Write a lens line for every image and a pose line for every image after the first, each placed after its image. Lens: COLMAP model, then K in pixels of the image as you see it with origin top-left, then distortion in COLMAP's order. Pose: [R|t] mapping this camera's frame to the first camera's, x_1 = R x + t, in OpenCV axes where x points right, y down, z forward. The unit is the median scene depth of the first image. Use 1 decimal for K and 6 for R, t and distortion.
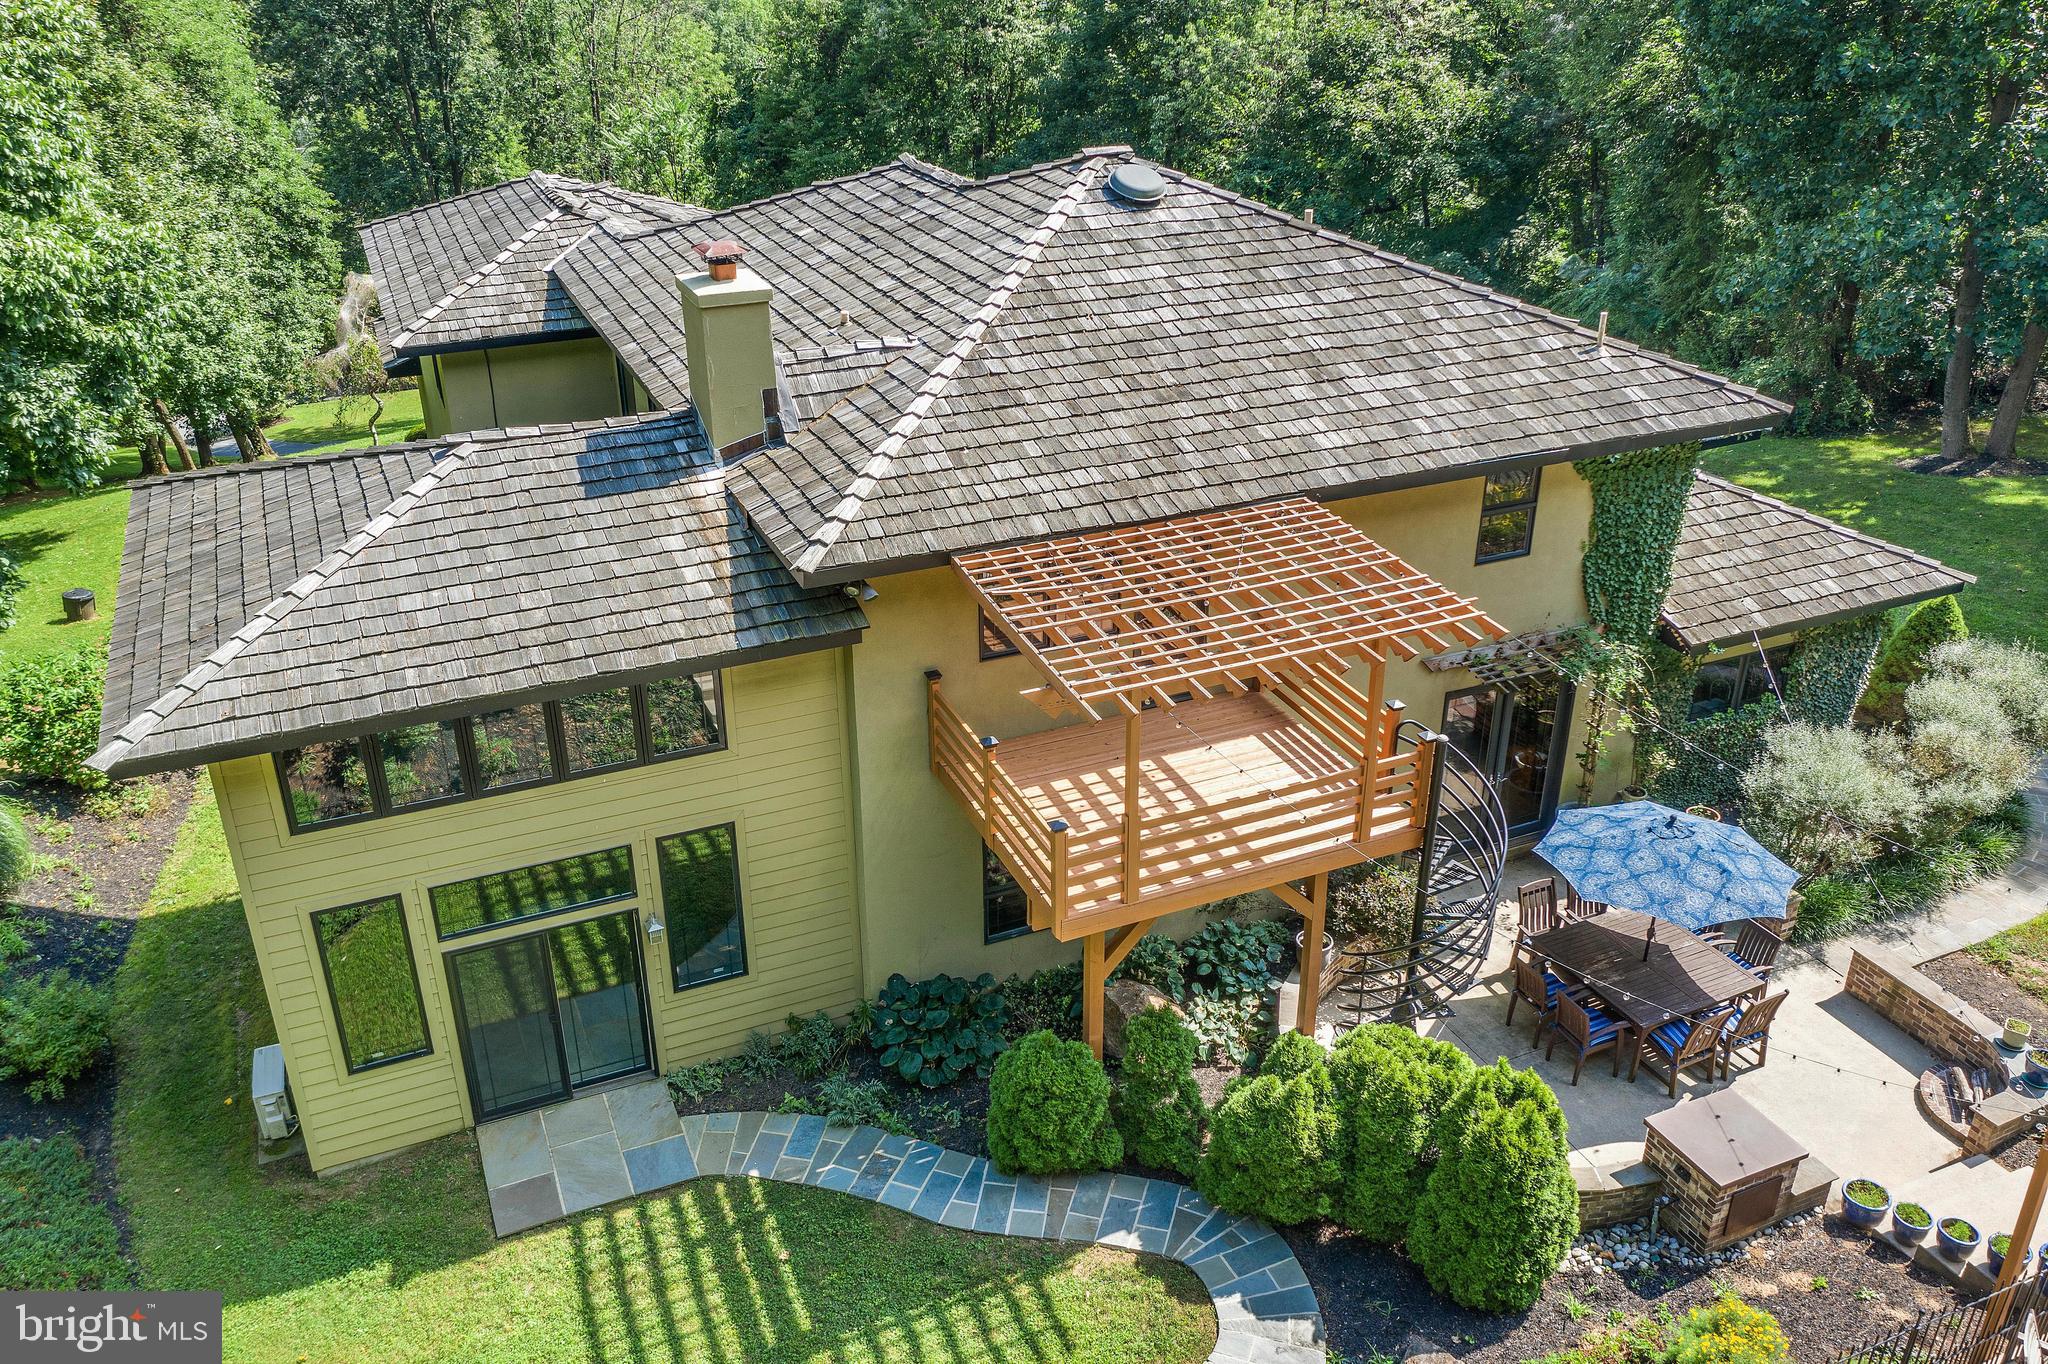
lens RADIAL K [[1639.5, 0, 1024.4], [0, 1639.5, 701.9], [0, 0, 1]] dist [-0.005143, -0.000721]
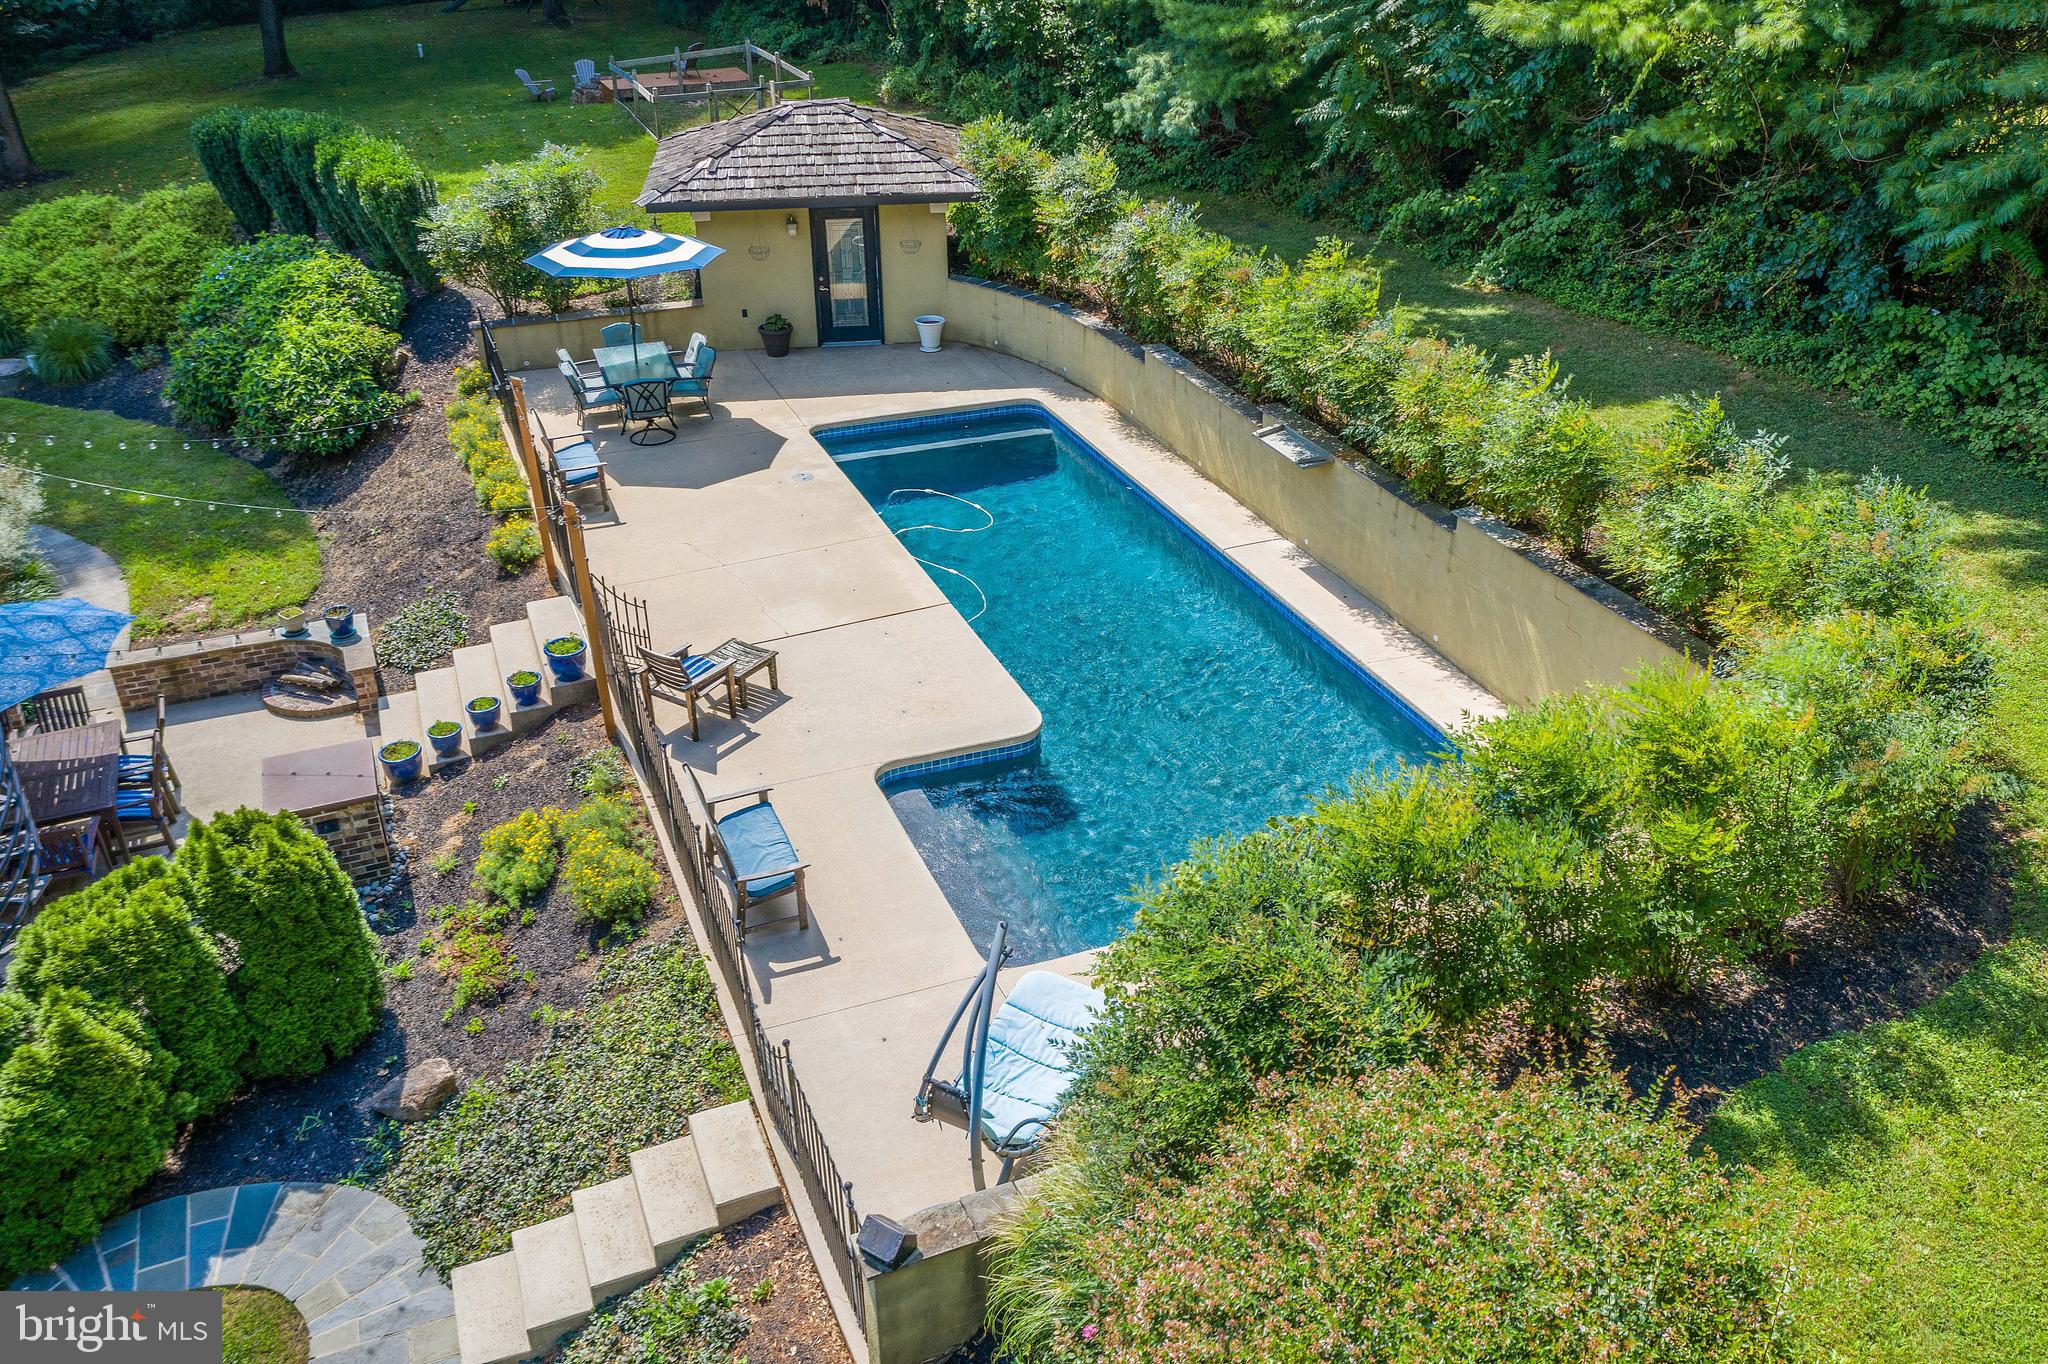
lens RADIAL K [[1639.5, 0, 1024.4], [0, 1639.5, 701.9], [0, 0, 1]] dist [-0.005143, -0.000721]
pose [[0.023625, -0.501537, 0.864813, -0.394443], [0.463185, 0.772098, 0.435115, 0.000227], [-0.885947, 0.390289, 0.250545, 0.360966]]
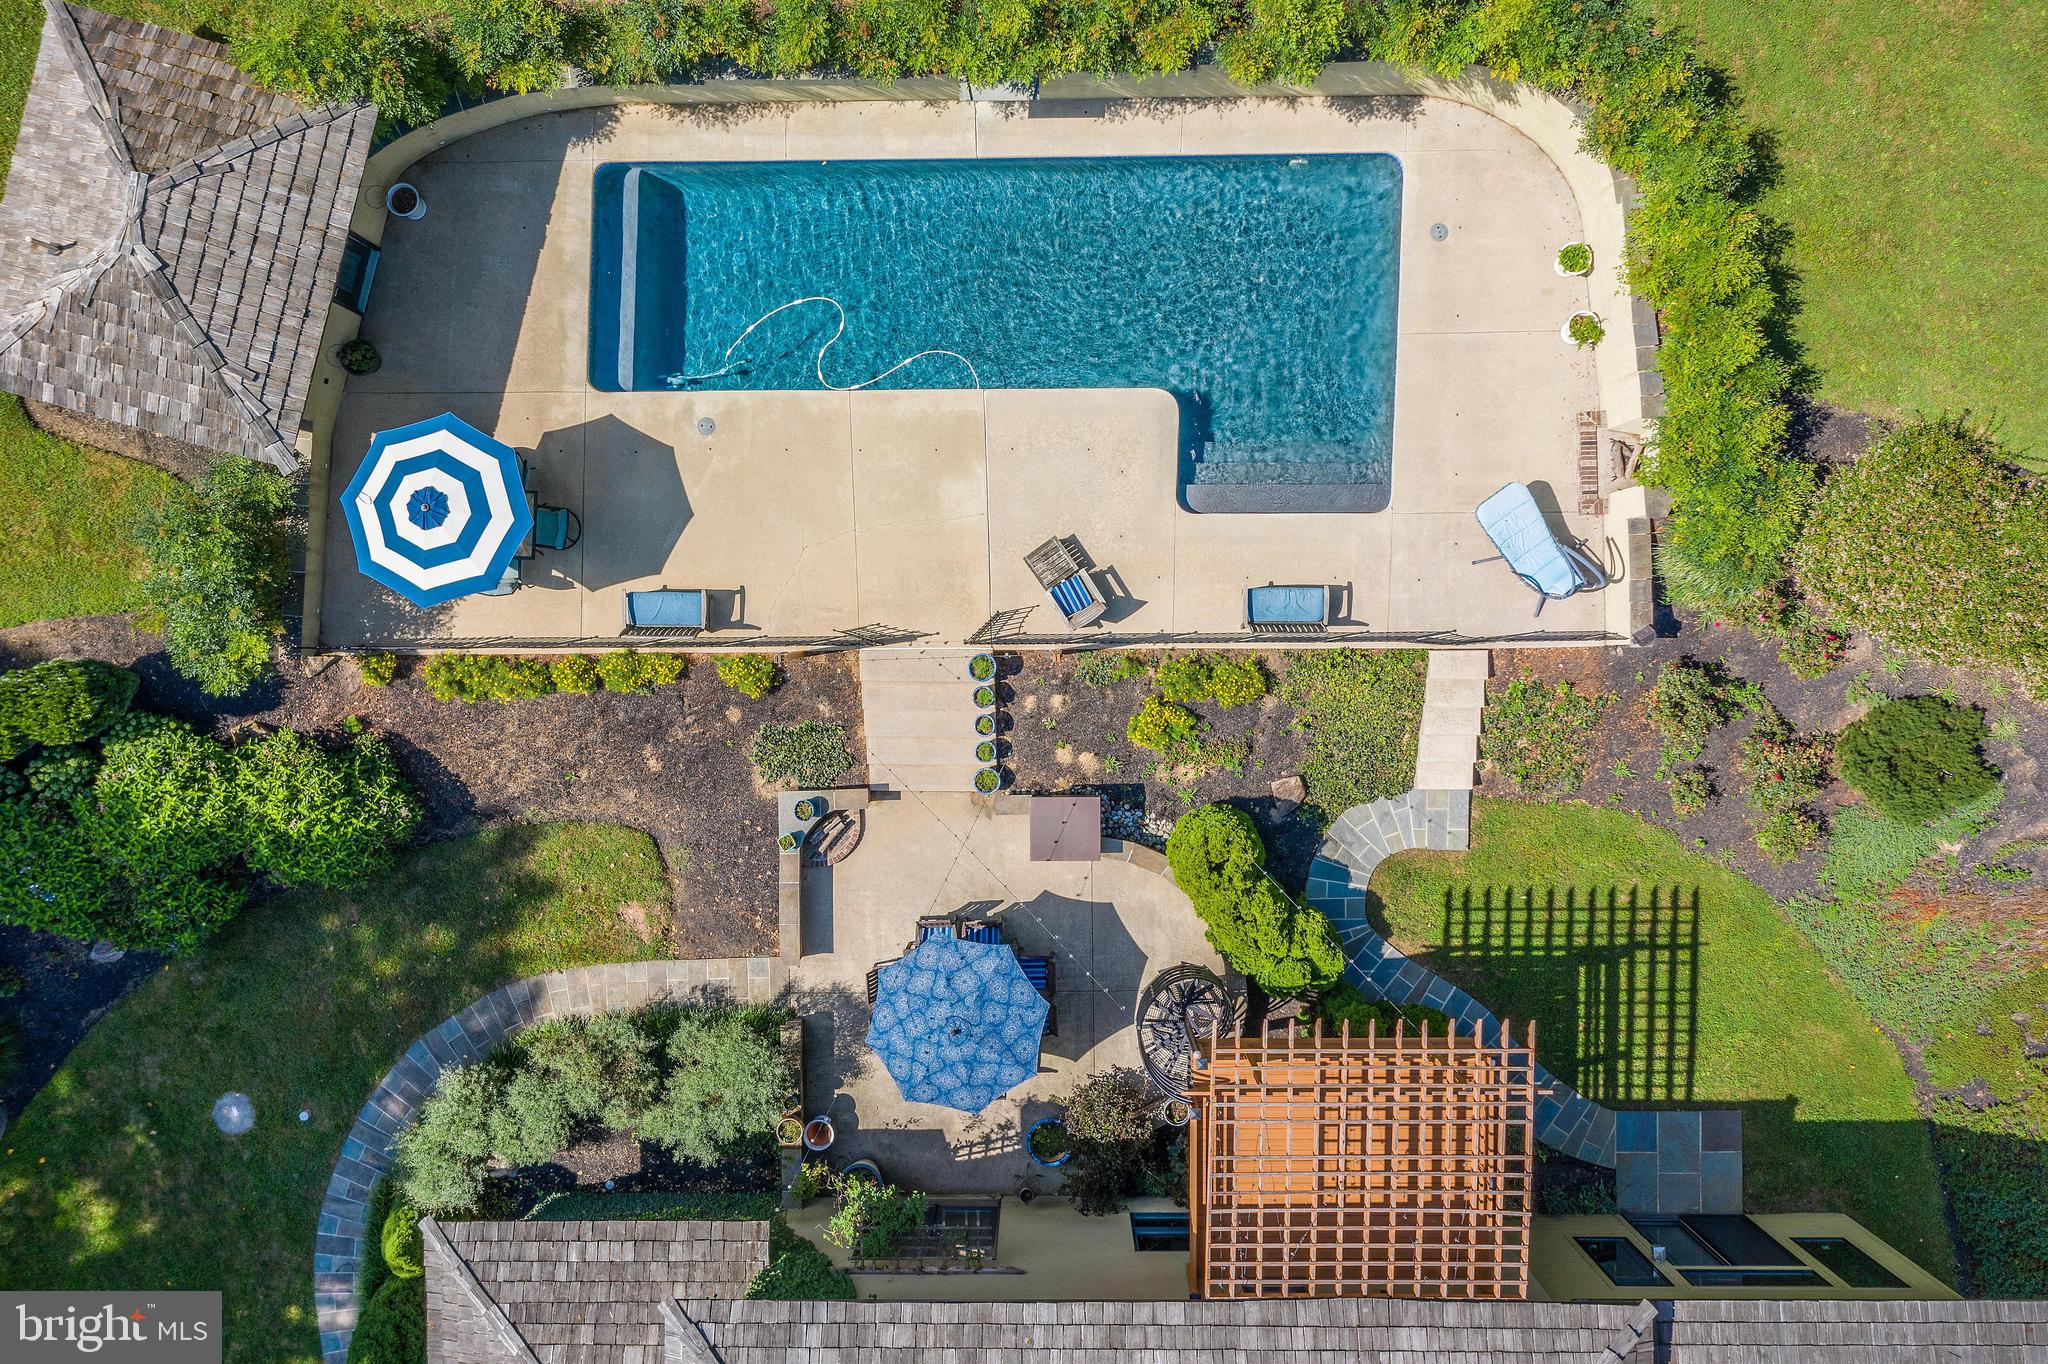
lens RADIAL K [[1566.4, 0, 1028.5], [0, 1566.4, 675.0], [0, 0, 1]] dist [0.001711, 0.004100]
pose [[-0.919583, -0.392895, -0.000483, 0.515720], [0.185665, -0.435637, 0.880766, -1.031580], [-0.346259, 0.809848, 0.473552, 0.161301]]
